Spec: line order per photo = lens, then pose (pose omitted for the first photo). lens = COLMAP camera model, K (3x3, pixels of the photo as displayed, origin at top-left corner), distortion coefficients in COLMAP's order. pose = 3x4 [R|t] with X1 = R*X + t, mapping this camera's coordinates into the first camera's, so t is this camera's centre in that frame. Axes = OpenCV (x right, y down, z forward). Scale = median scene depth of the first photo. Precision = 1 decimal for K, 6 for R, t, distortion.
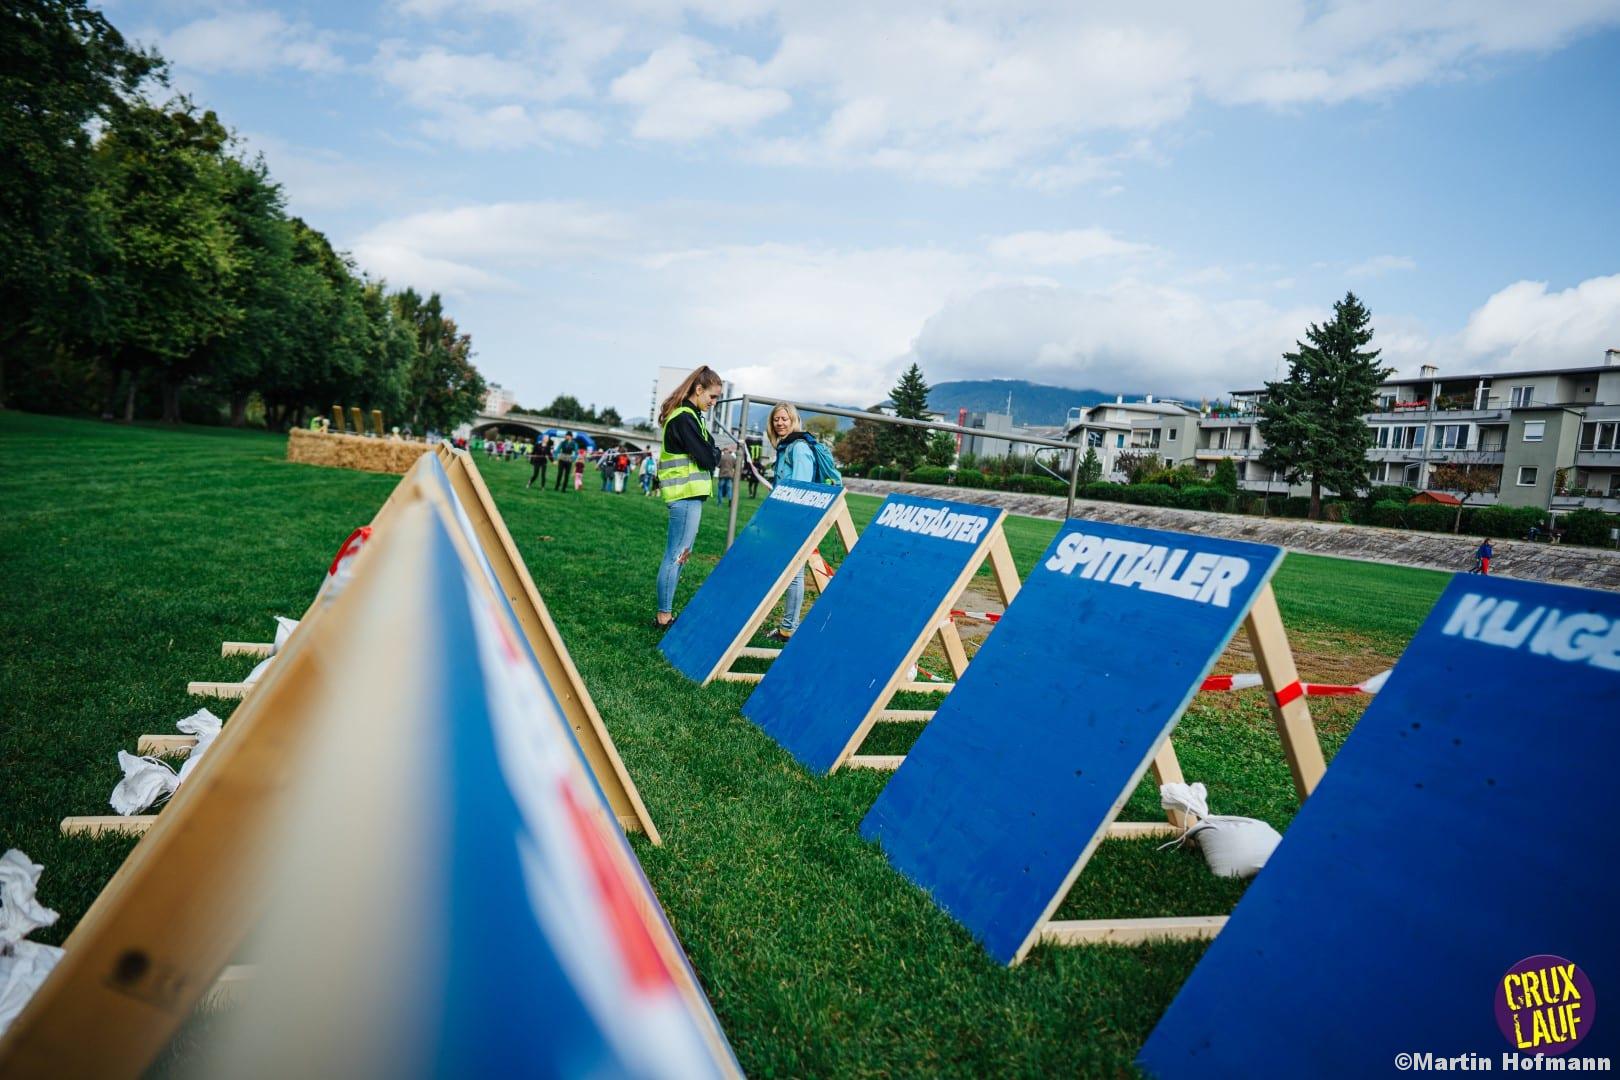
lens RADIAL K [[1109.9, 0, 810.9], [0, 1109.9, 541.7], [0, 0, 1]] dist [0.001181, -0.001054]
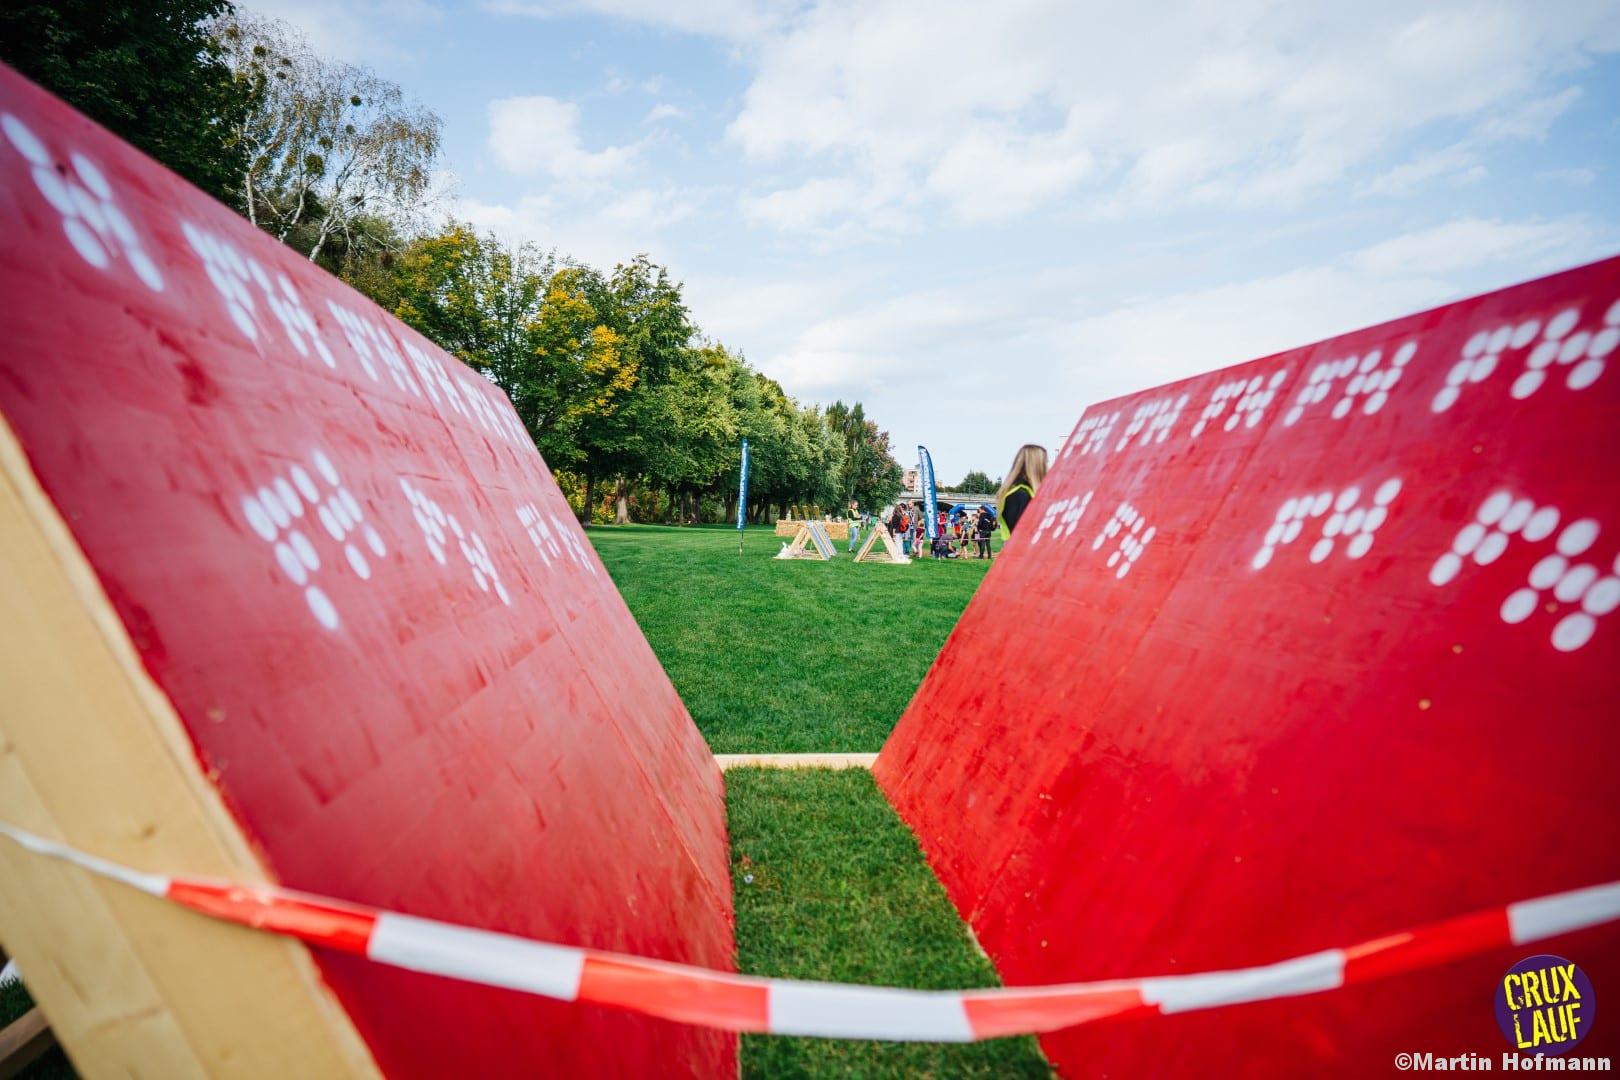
lens RADIAL K [[1109.9, 0, 809.7], [0, 1109.9, 539.1], [0, 0, 1]] dist [0.001181, -0.001054]
pose [[0.923714, -0.079197, -0.374808, 0.089358], [0.055275, 0.995713, -0.074170, 0.022356], [0.379075, 0.047794, 0.924131, -0.219911]]
